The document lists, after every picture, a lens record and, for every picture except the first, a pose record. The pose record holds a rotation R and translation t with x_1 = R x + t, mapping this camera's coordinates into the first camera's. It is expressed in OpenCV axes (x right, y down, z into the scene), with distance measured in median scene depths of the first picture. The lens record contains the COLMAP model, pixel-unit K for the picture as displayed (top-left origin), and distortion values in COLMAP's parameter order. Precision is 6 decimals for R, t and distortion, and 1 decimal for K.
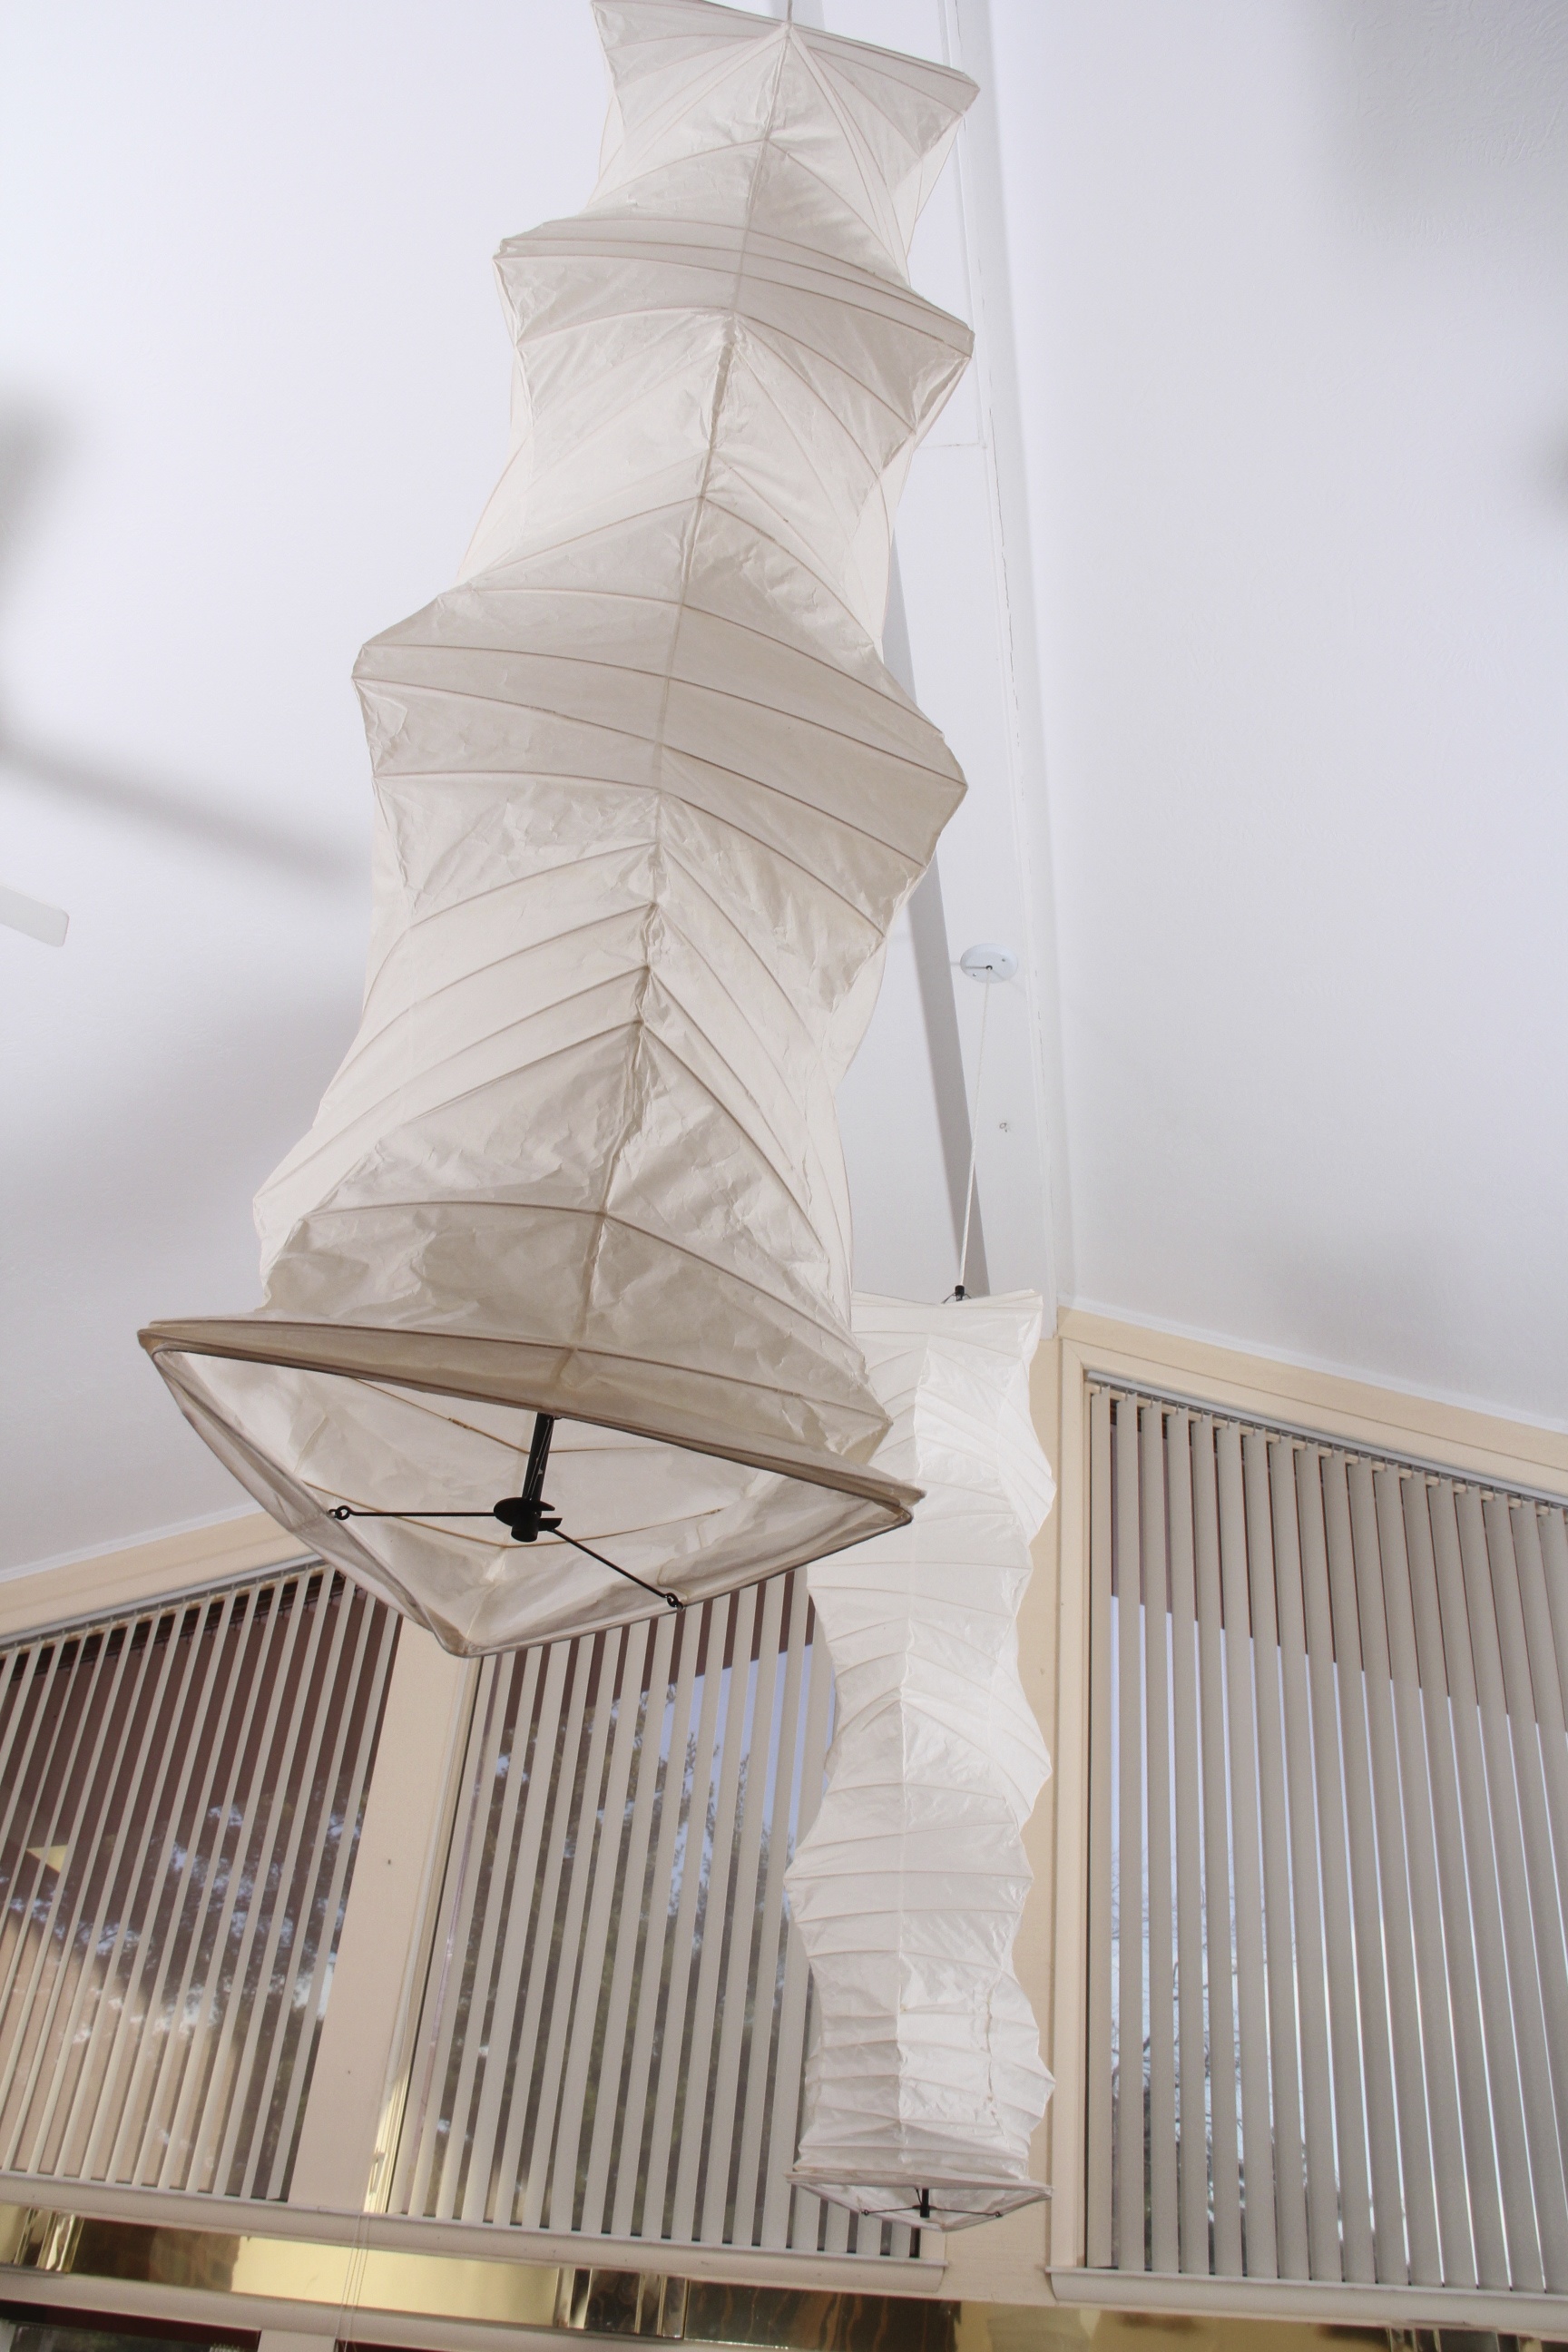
lens RADIAL K [[1947.0, 0, 784.0], [0, 1947.0, 1176.0], [0, 0, 1]] dist [-0.214450, 0.187682]
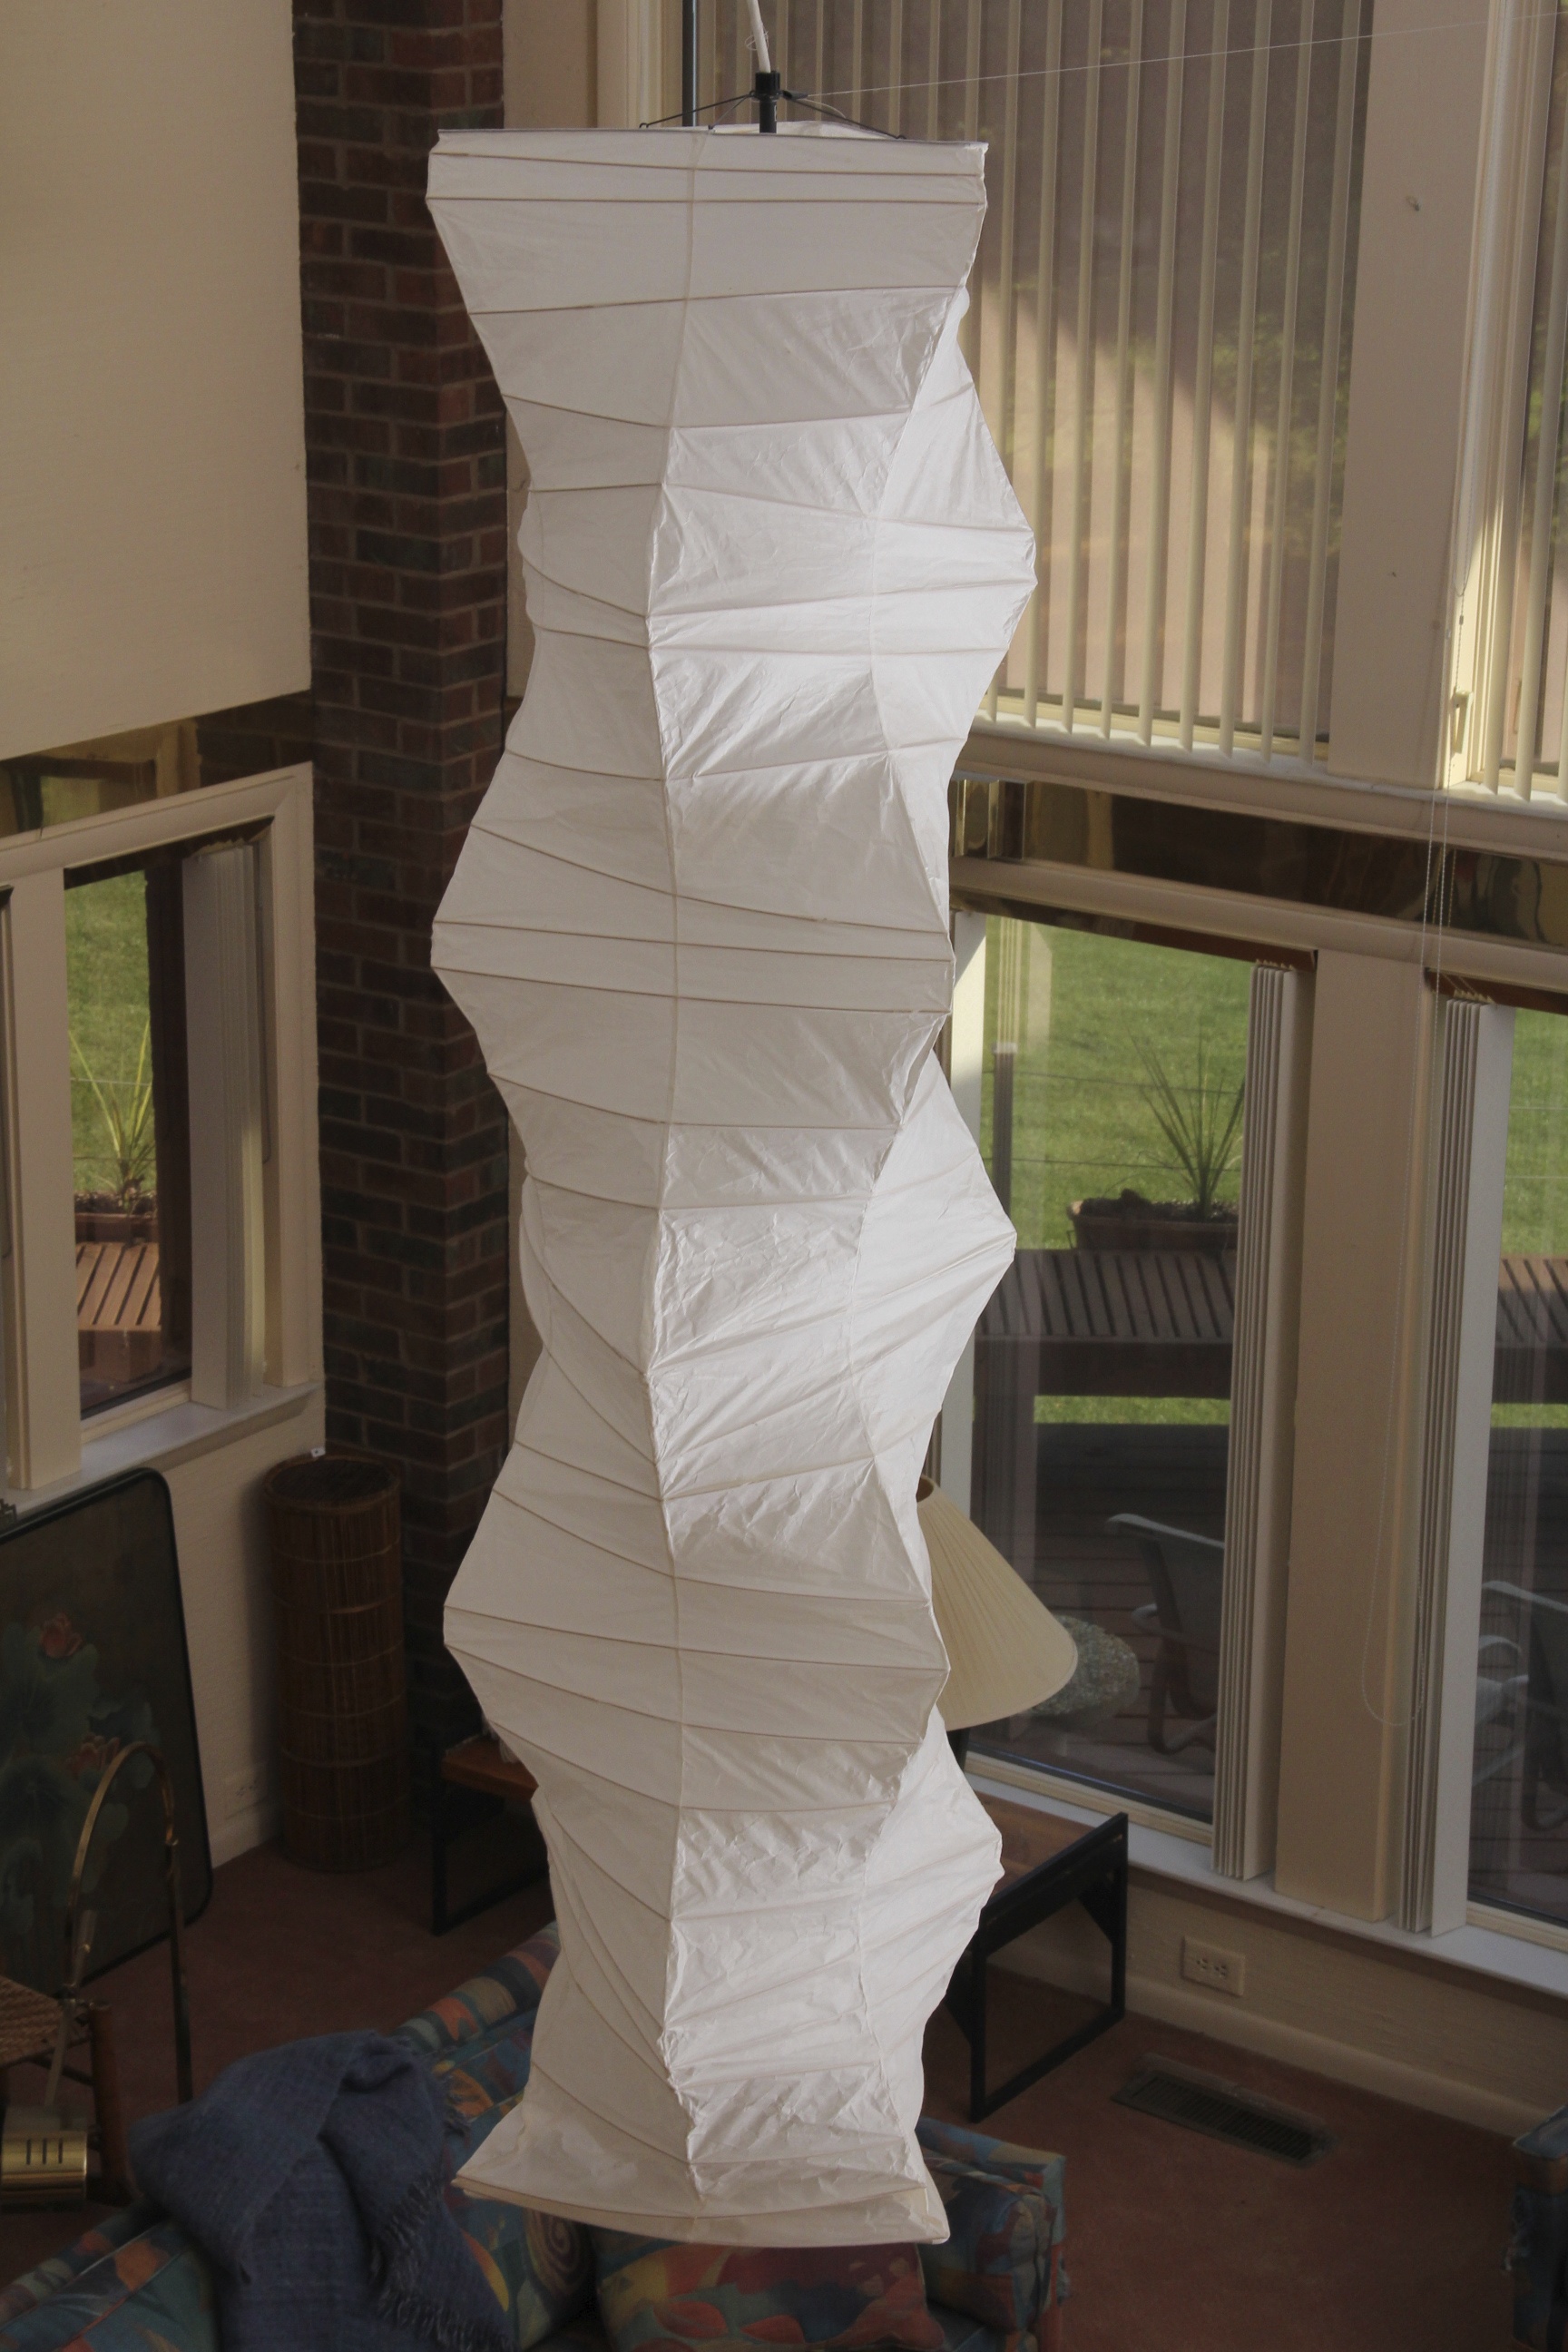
lens RADIAL K [[4929.0, 0, 757.6], [0, 4929.0, 1223.1], [0, 0, 1]] dist [0.318605, 0.604181]
pose [[0.893238, 0.062222, -0.445257, 0.588411], [0.315072, 0.619849, 0.718691, -1.149138], [0.320711, -0.782250, 0.534068, -0.193867]]
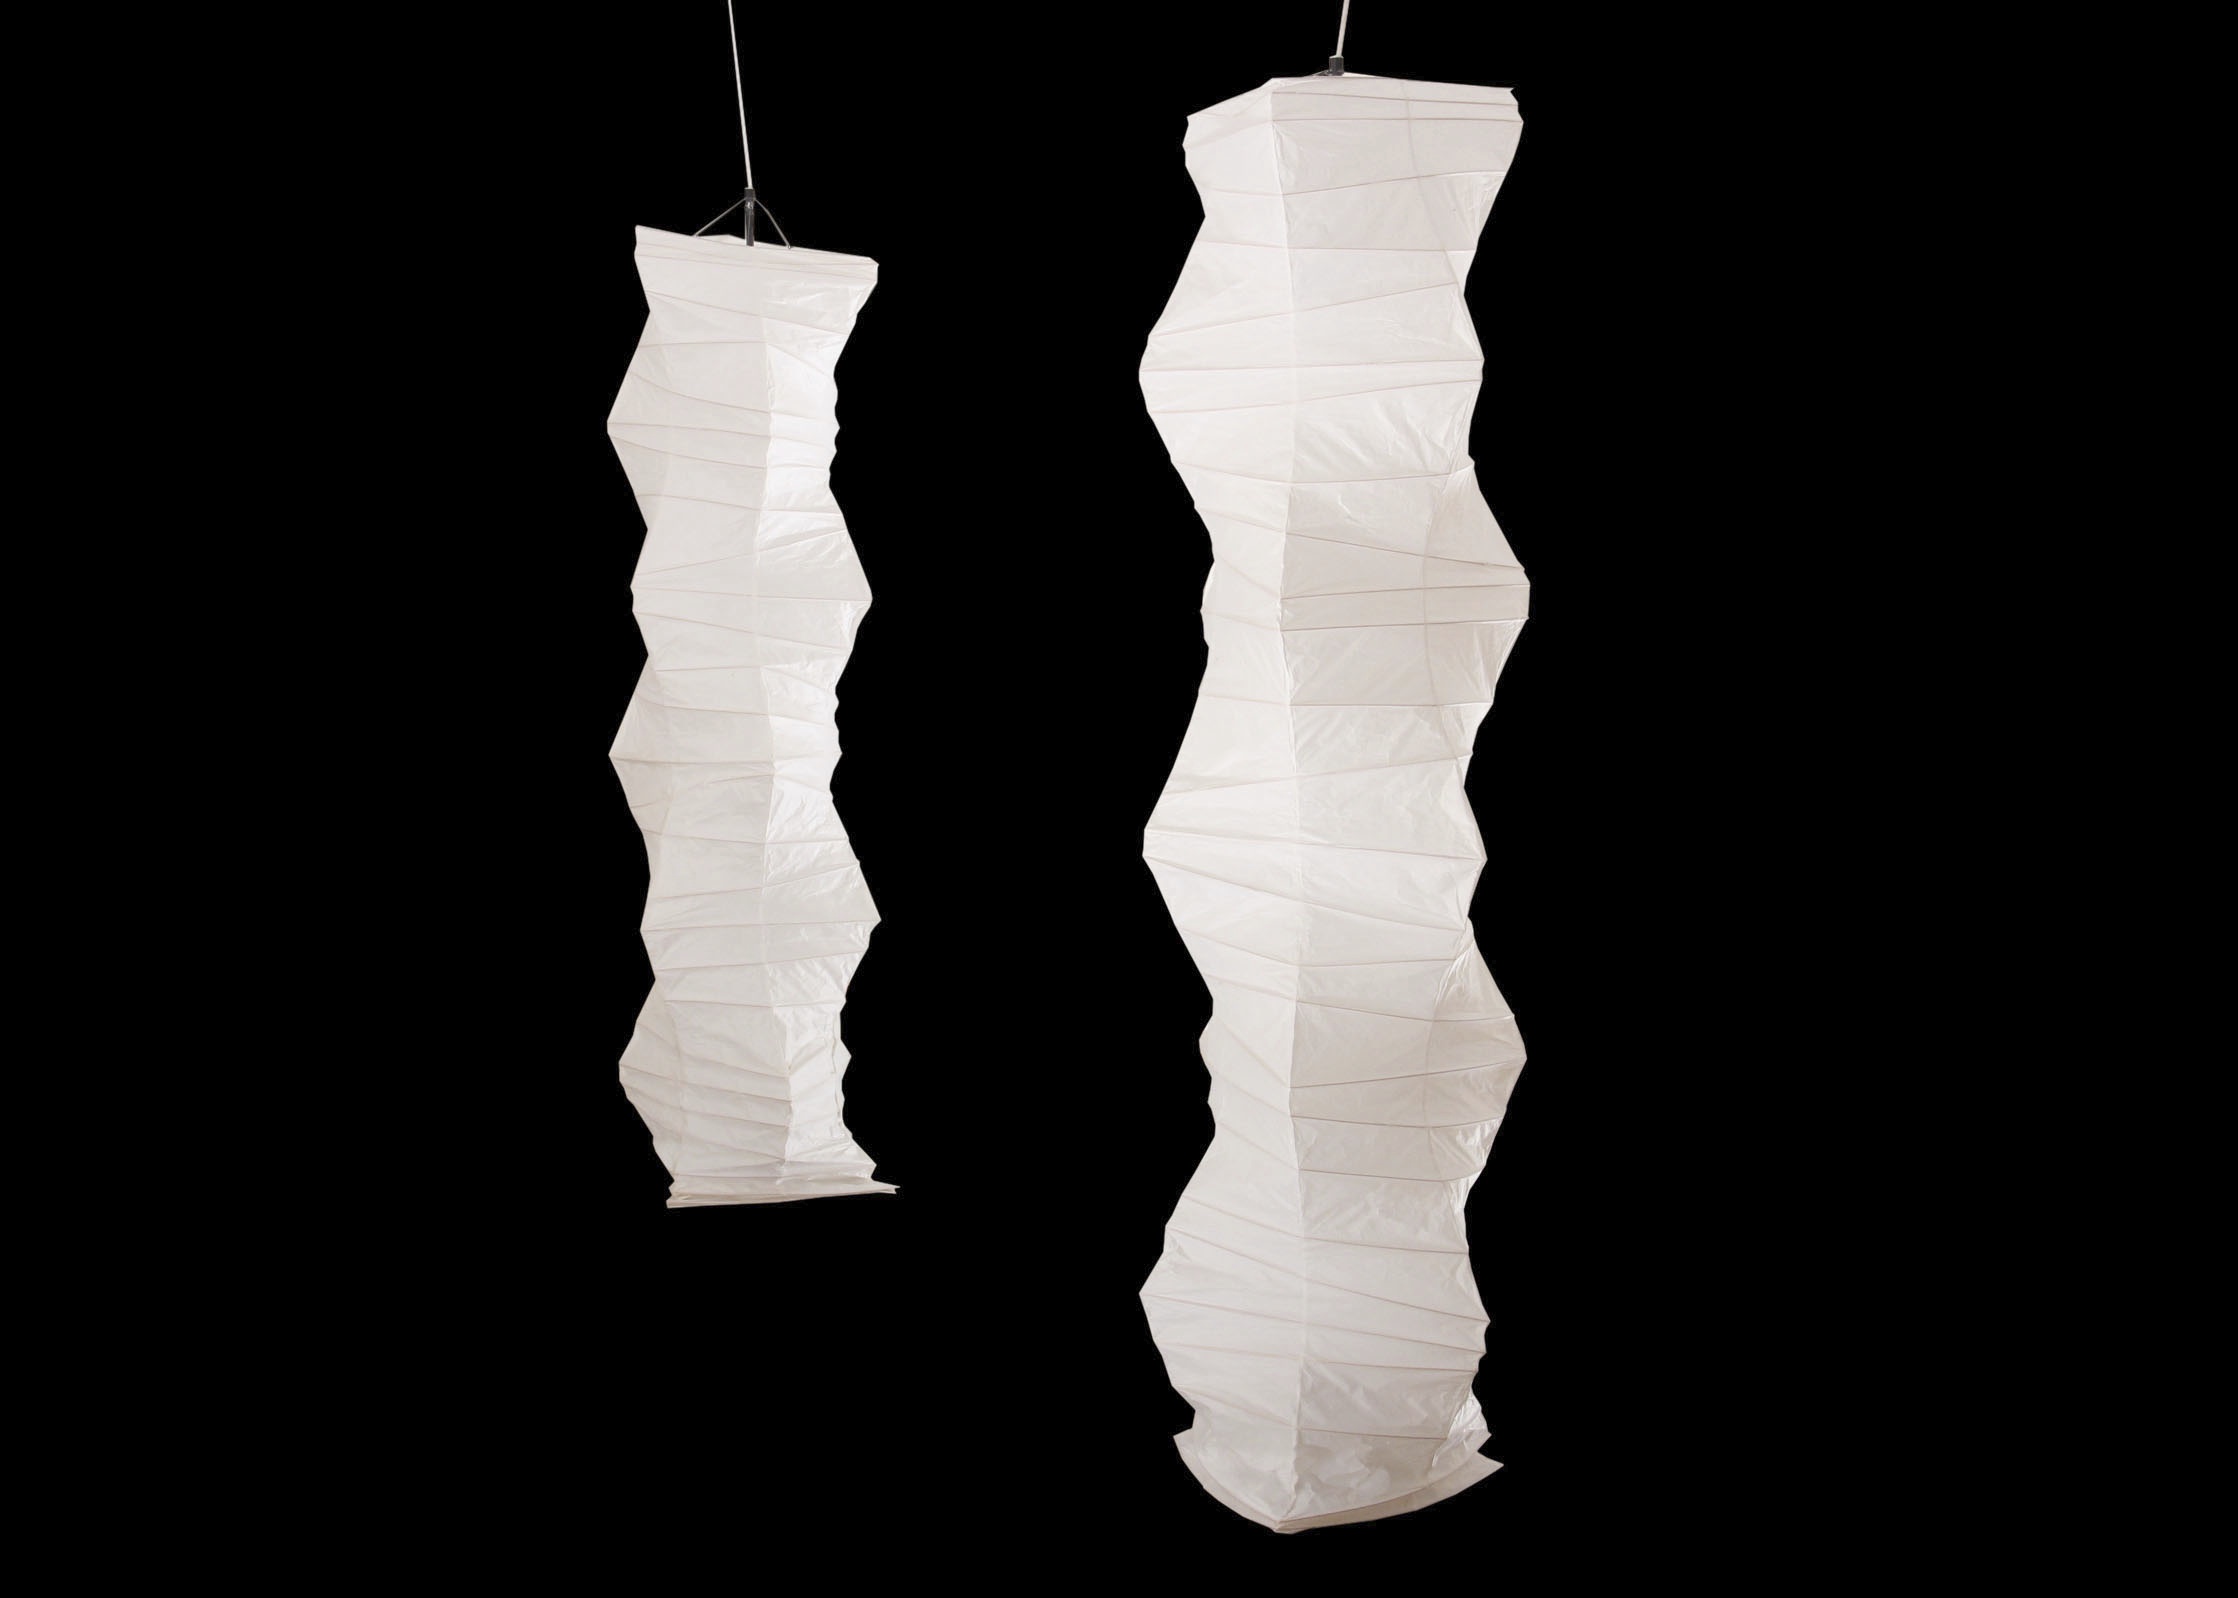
lens RADIAL K [[4328.2, 0, 993.4], [0, 4328.2, 776.6], [0, 0, 1]] dist [0.173297, 0.075481]
pose [[0.866396, -0.127746, 0.482740, -1.016166], [-0.231742, 0.753457, 0.615303, -1.249223], [-0.442327, -0.644968, 0.623188, -0.513333]]
